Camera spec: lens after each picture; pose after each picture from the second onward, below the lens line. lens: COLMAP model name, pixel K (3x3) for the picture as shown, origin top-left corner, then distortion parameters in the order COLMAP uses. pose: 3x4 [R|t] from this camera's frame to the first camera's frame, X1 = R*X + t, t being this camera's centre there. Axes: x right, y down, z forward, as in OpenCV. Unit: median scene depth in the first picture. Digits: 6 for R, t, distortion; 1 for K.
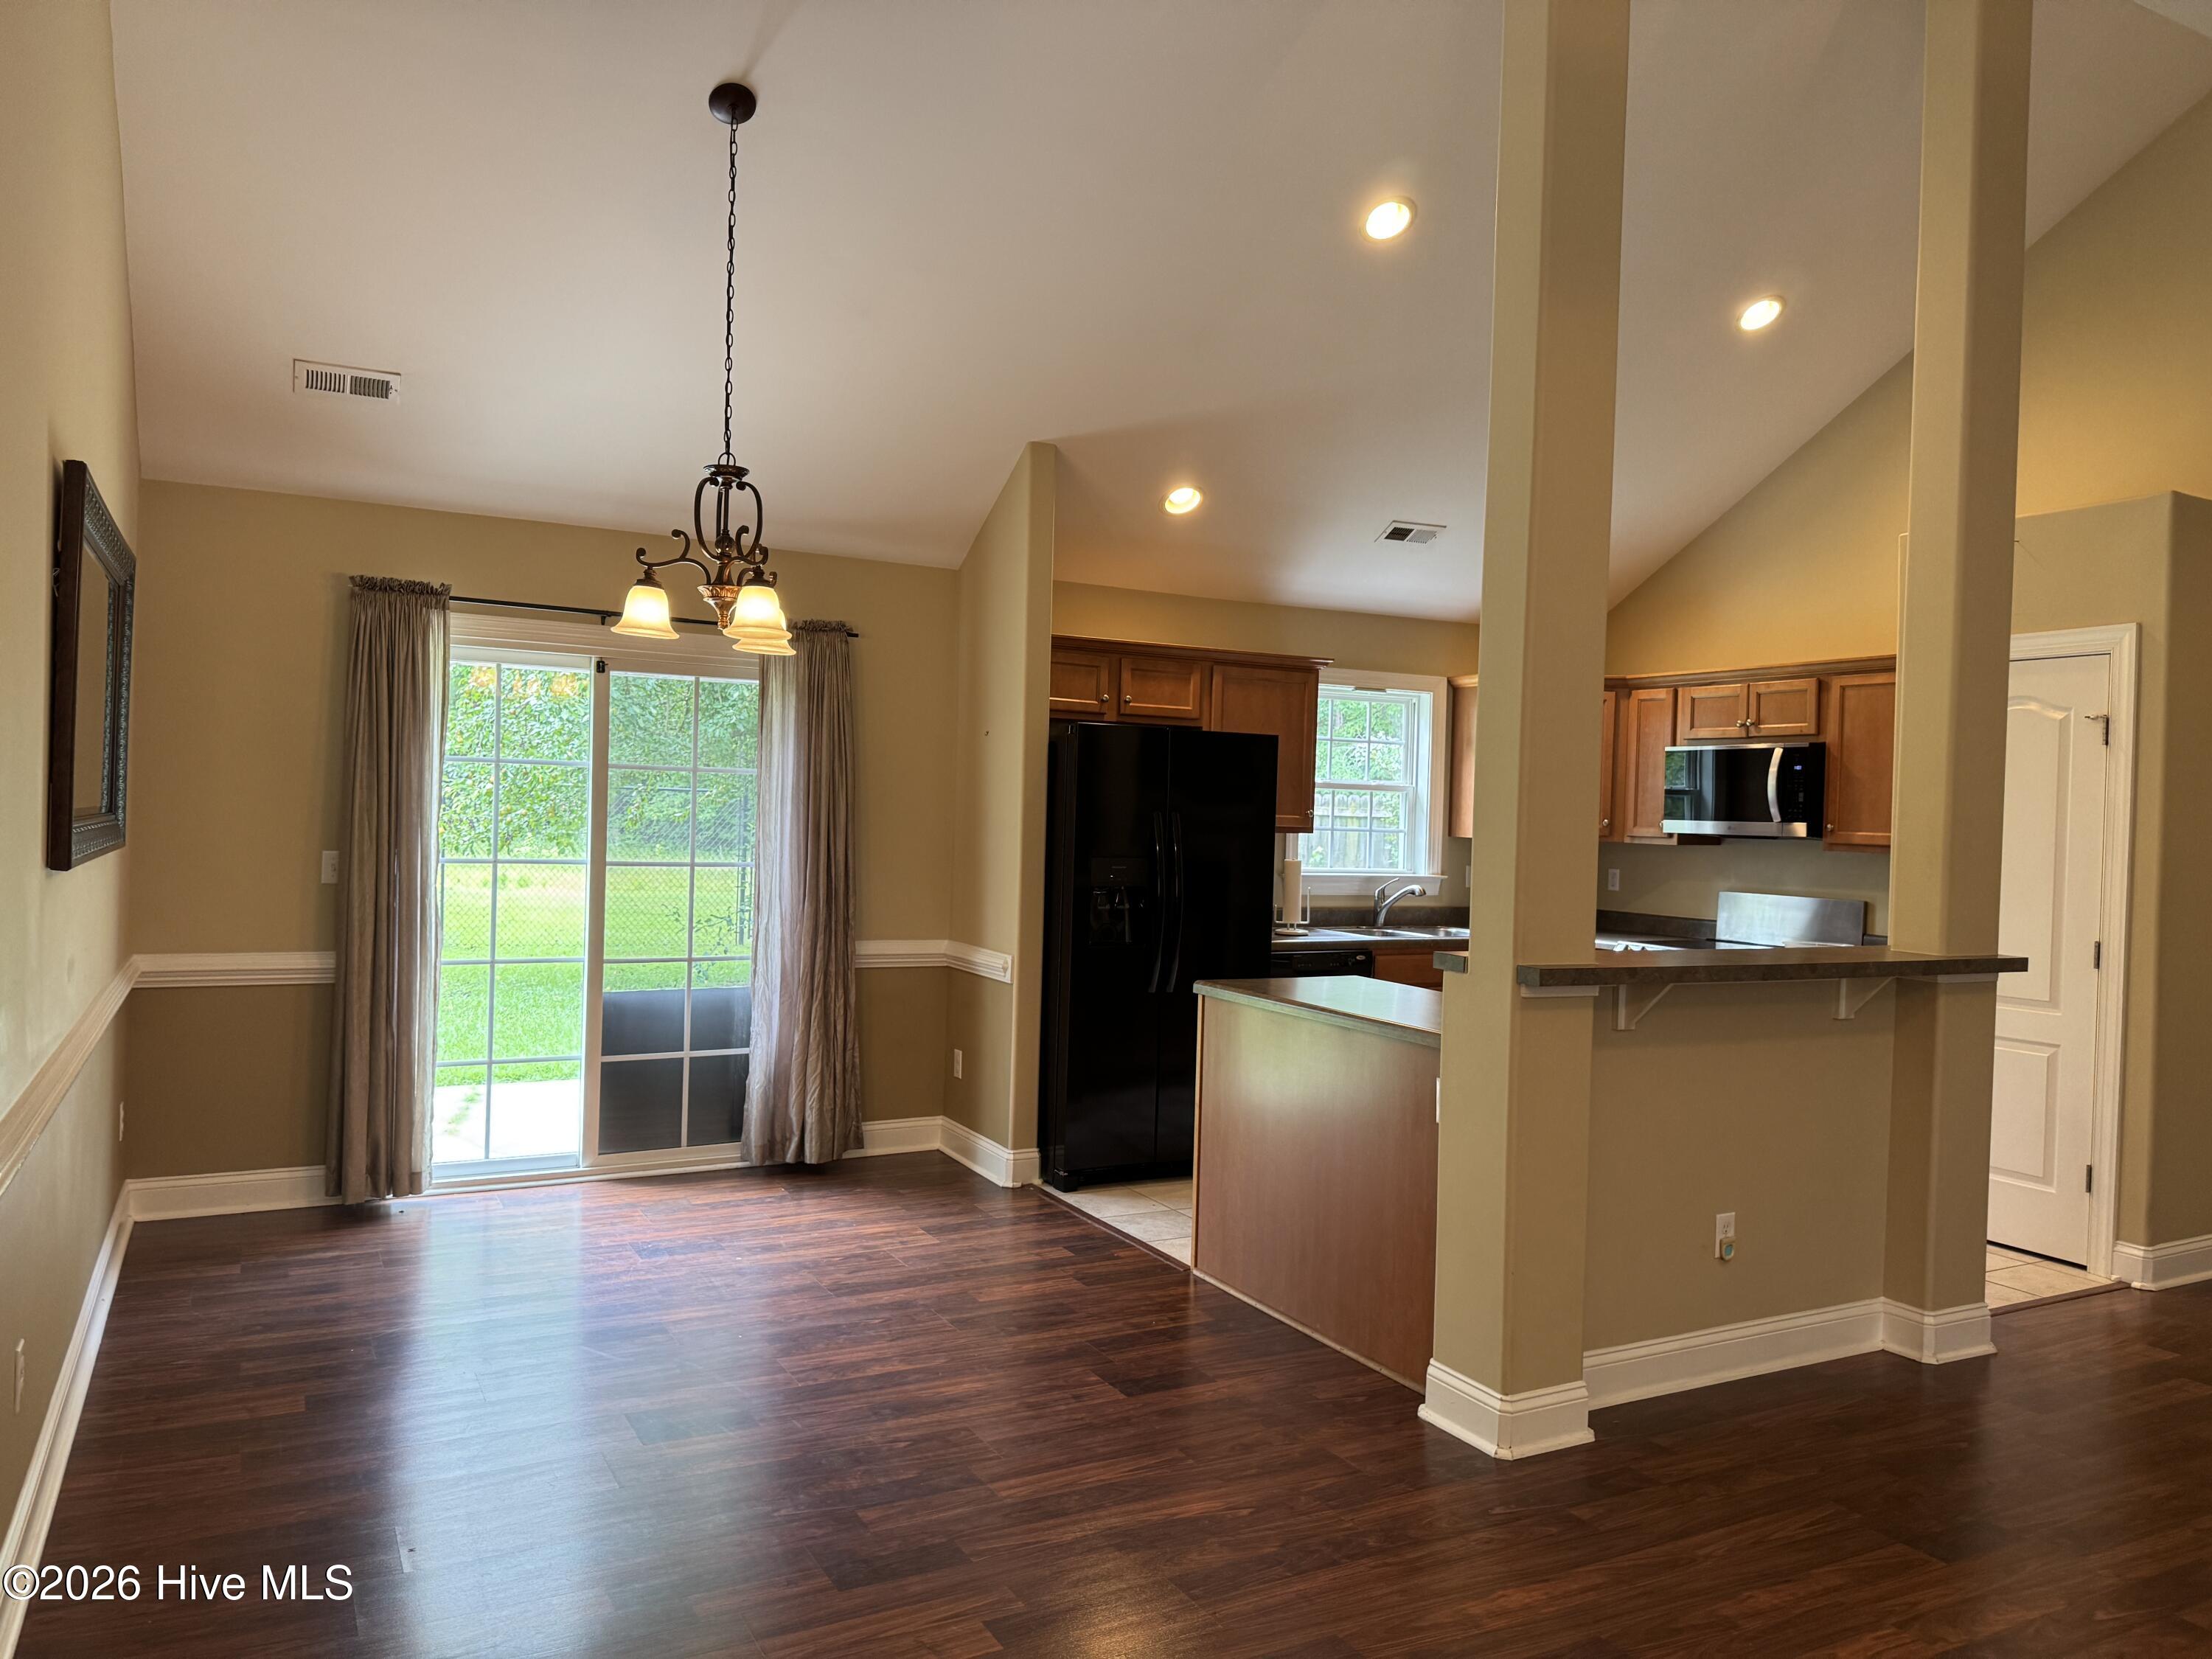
lens RADIAL K [[1558.9, 0, 1111.8], [0, 1558.9, 840.7], [0, 0, 1]] dist [0.068148, -0.071799]
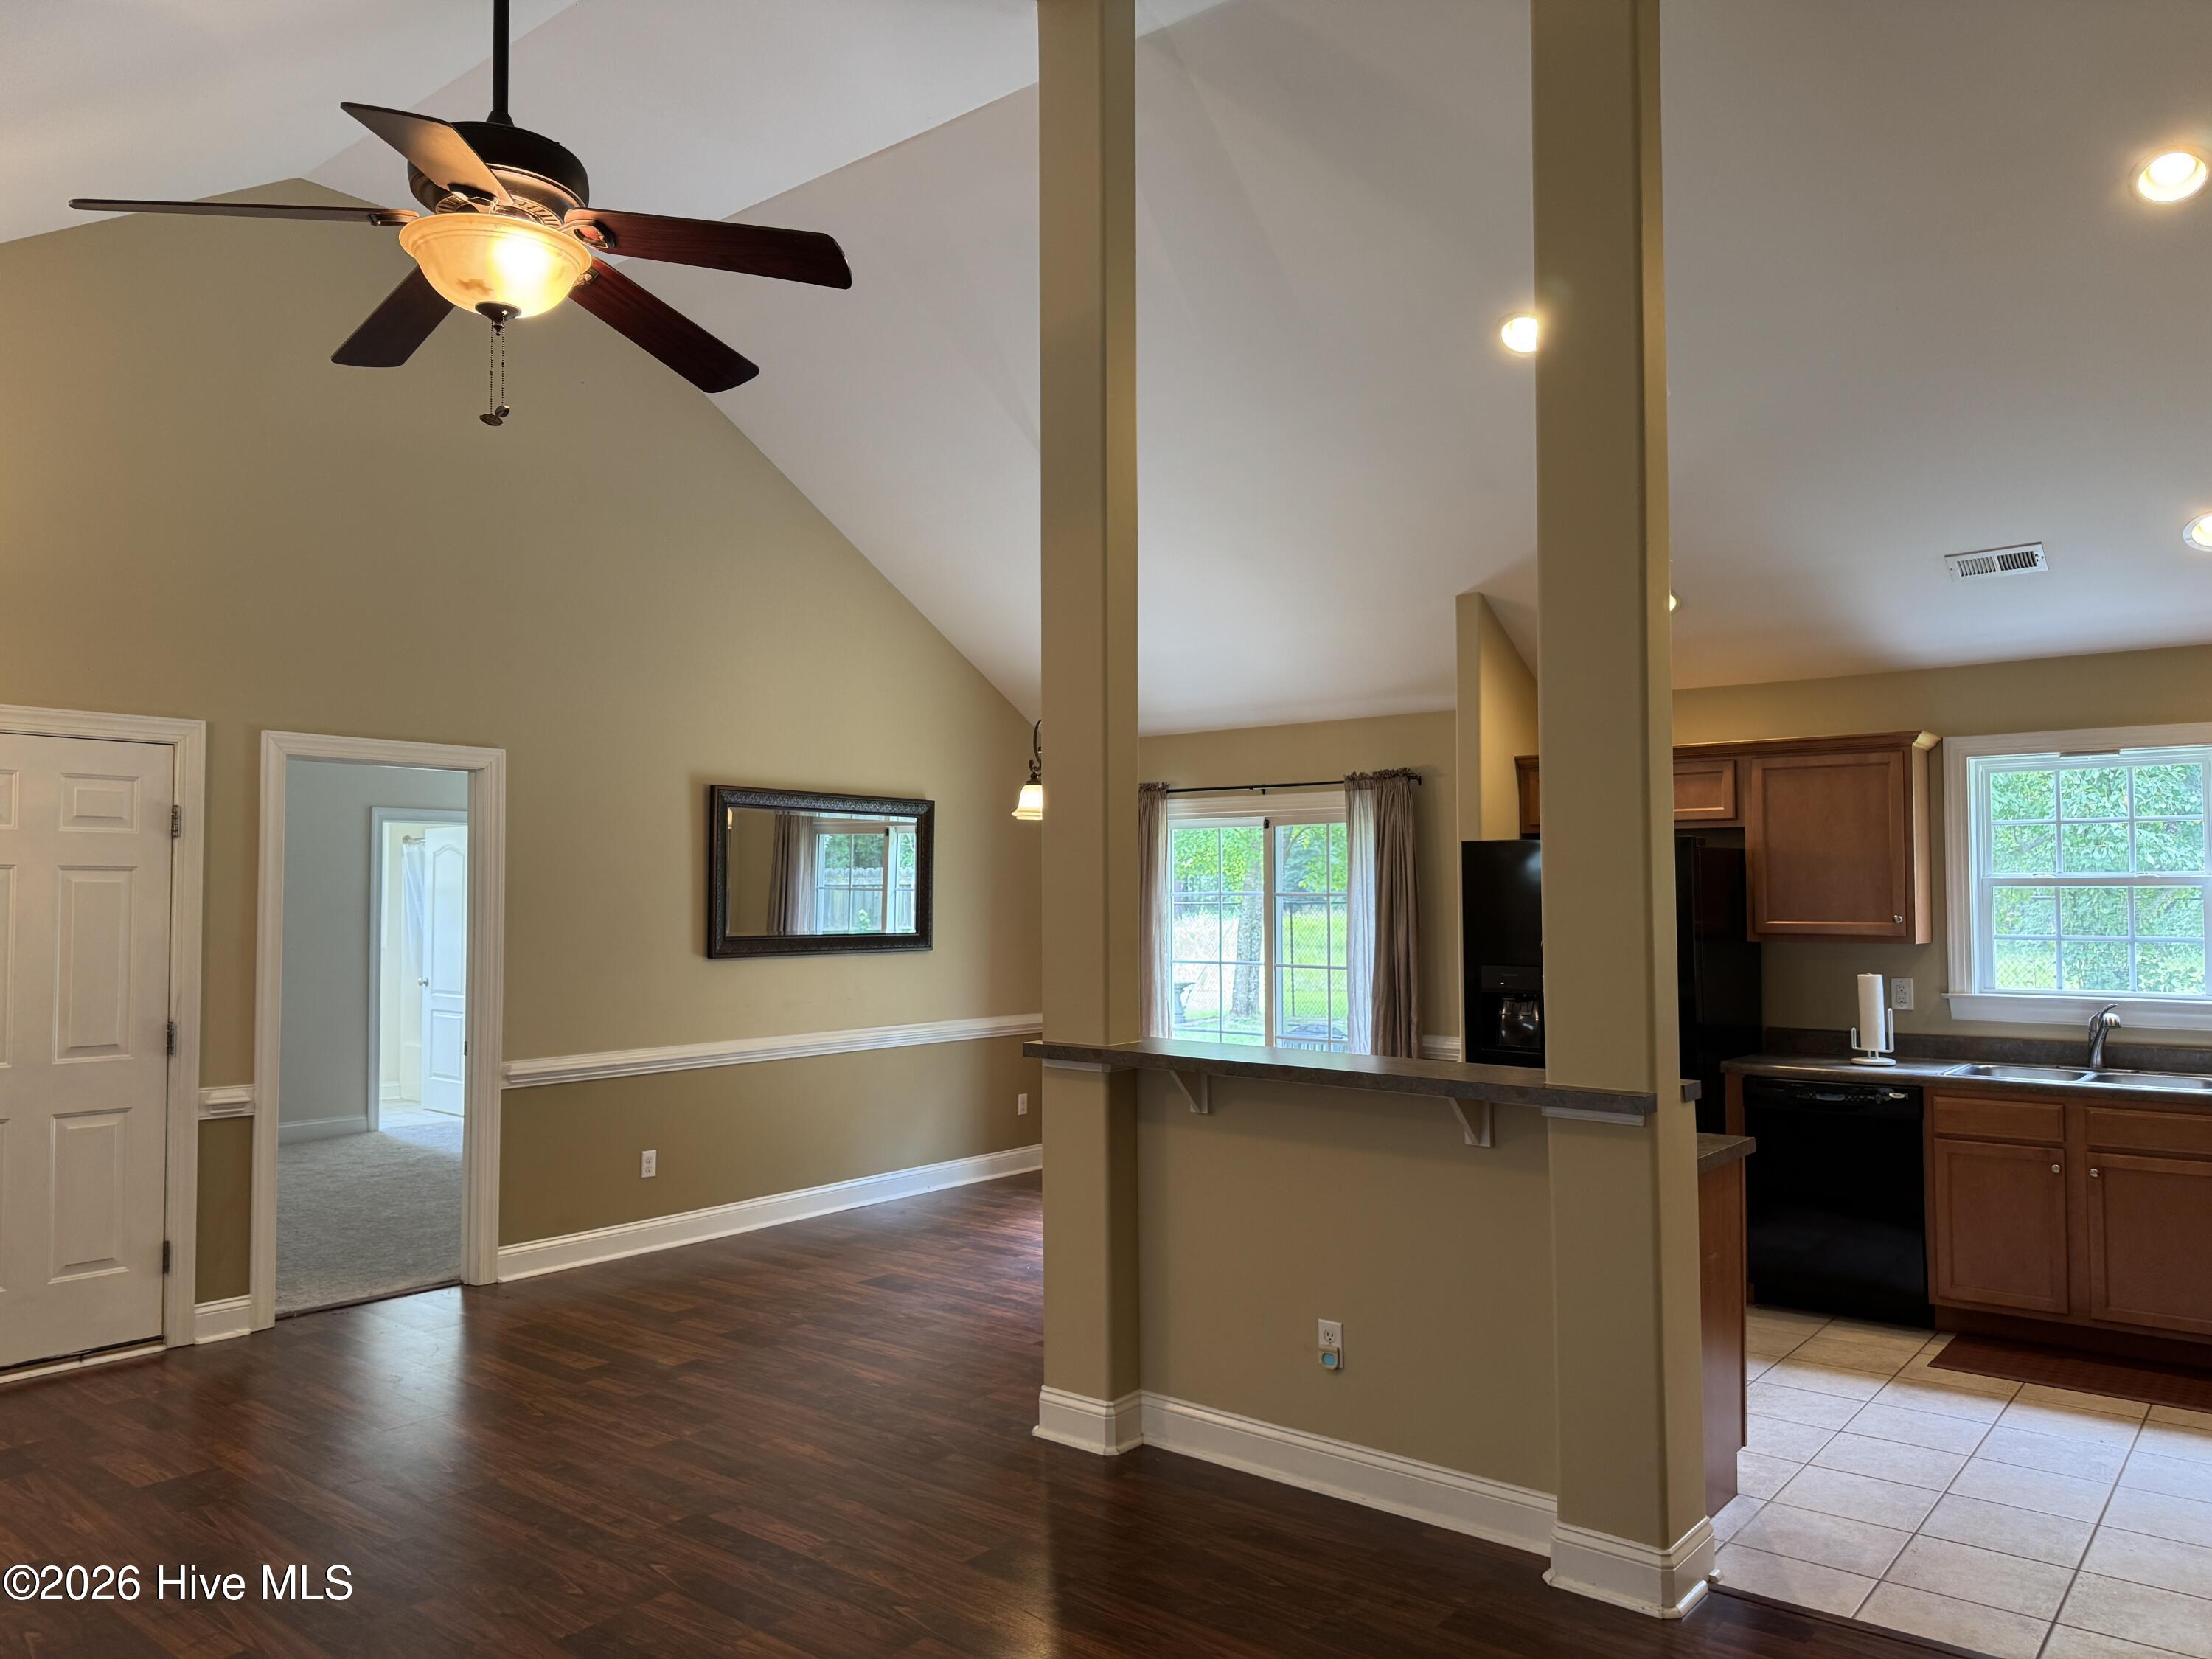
lens RADIAL K [[1558.9, 0, 1098.5], [0, 1558.9, 839.3], [0, 0, 1]] dist [0.068148, -0.071799]
pose [[0.375971, -0.065010, -0.924348, 0.821076], [-0.004444, 0.997398, -0.071955, 0.002804], [0.926621, 0.031161, 0.374704, 0.311788]]
